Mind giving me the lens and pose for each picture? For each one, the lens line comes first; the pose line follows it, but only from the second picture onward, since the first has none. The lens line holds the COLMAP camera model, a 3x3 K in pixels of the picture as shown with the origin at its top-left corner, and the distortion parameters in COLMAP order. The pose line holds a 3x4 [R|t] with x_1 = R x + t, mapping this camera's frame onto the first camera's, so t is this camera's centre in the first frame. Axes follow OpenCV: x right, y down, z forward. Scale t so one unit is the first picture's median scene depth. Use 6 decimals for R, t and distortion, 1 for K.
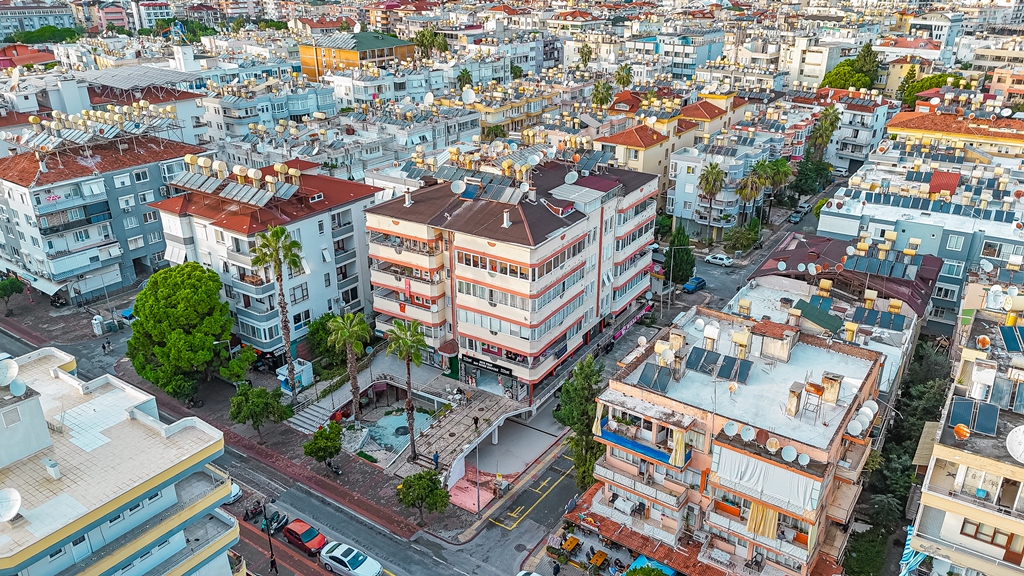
lens RADIAL K [[724.0, 0, 513.7], [0, 724.0, 290.0], [0, 0, 1]] dist [0.003556, -0.004609]
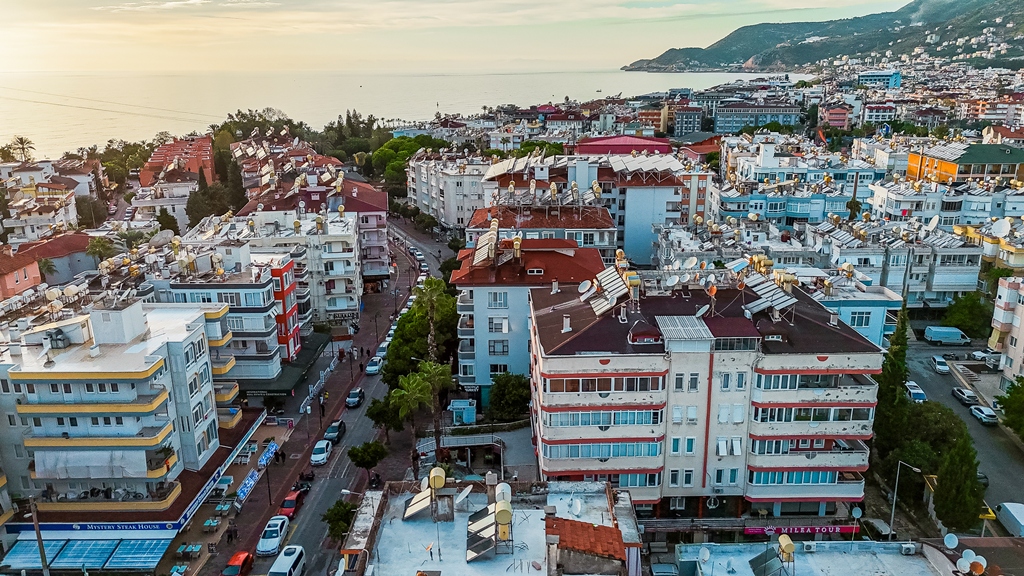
lens RADIAL K [[724.0, 0, 512.1], [0, 724.0, 284.8], [0, 0, 1]] dist [0.003556, -0.004609]
pose [[0.549947, 0.223616, -0.804707, 0.561366], [-0.329668, 0.943377, 0.036851, -0.126291], [0.767383, 0.245021, 0.592527, 0.289146]]
